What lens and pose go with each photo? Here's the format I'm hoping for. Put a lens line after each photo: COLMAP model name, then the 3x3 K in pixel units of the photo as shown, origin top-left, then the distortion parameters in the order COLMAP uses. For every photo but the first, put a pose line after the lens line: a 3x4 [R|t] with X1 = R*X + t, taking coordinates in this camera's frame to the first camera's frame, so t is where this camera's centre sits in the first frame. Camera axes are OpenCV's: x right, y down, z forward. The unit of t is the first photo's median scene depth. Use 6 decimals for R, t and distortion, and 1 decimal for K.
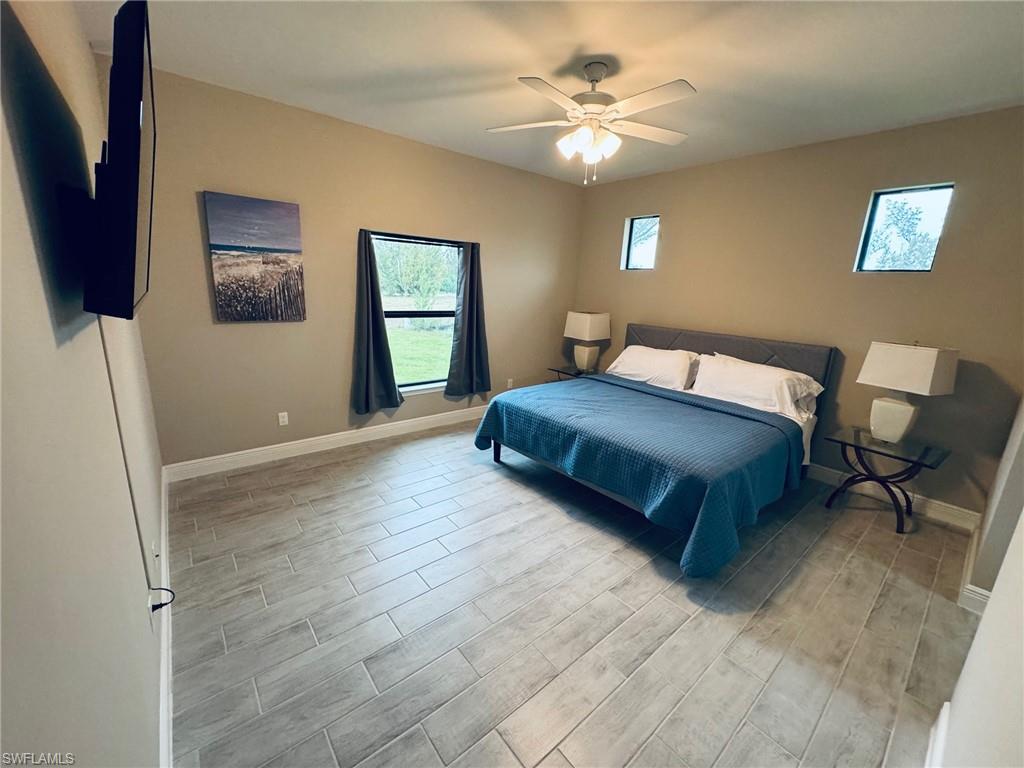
lens RADIAL K [[412.6, 0, 508.8], [0, 412.6, 383.5], [0, 0, 1]] dist [0.000230, 0.001650]
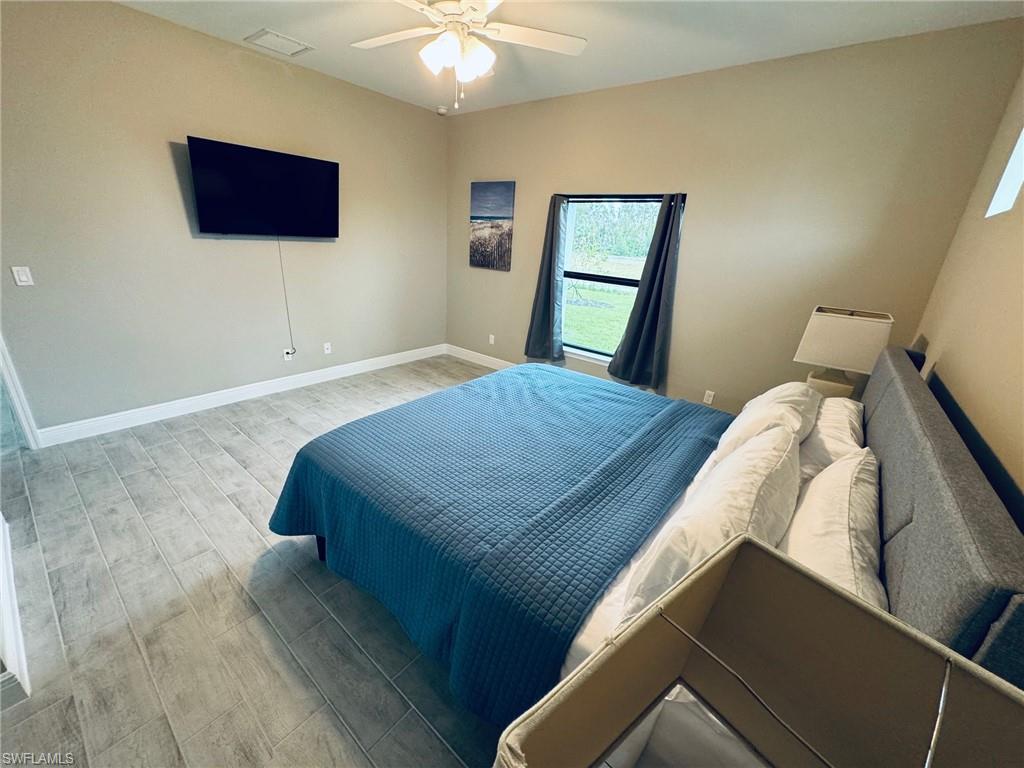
lens RADIAL K [[412.6, 0, 517.3], [0, 412.6, 386.0], [0, 0, 1]] dist [0.000230, 0.001650]
pose [[0.195808, 0.308406, -0.930884, 0.933016], [-0.278288, 0.927710, 0.248818, -0.159602], [0.940327, 0.210334, 0.267479, 0.807607]]
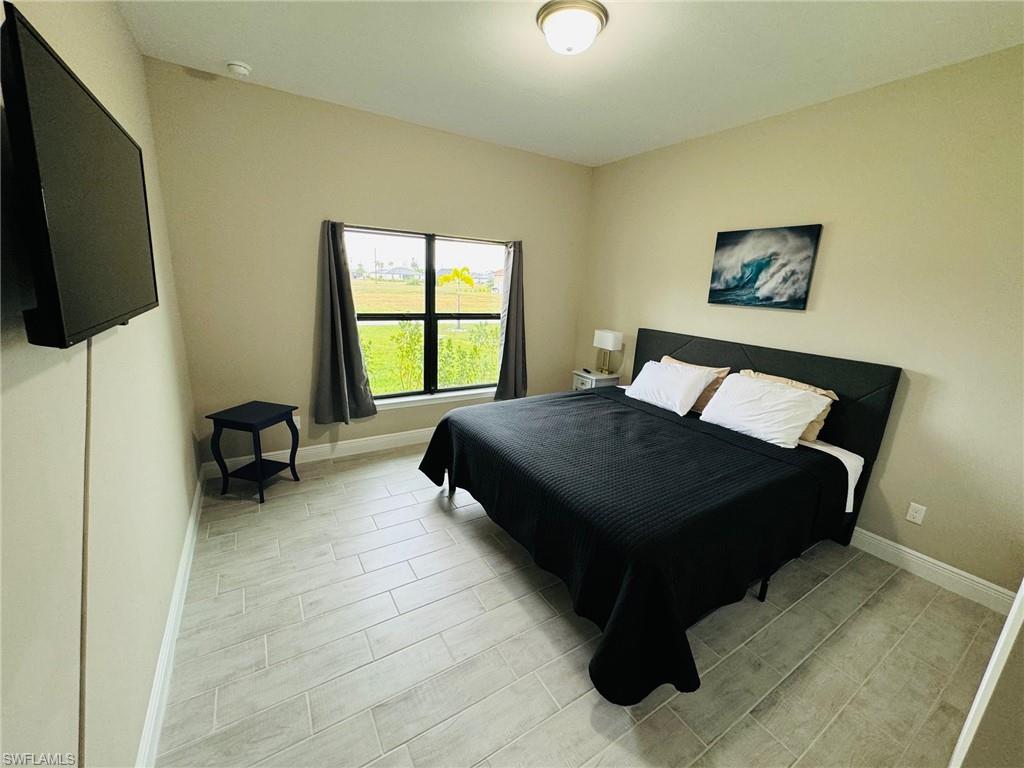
lens RADIAL K [[412.6, 0, 516.5], [0, 412.6, 403.2], [0, 0, 1]] dist [0.000230, 0.001650]
pose [[0.991352, 0.039980, -0.124992, 0.206391], [-0.035010, 0.998516, 0.041707, -0.034424], [0.126474, -0.036970, 0.991281, 0.167617]]
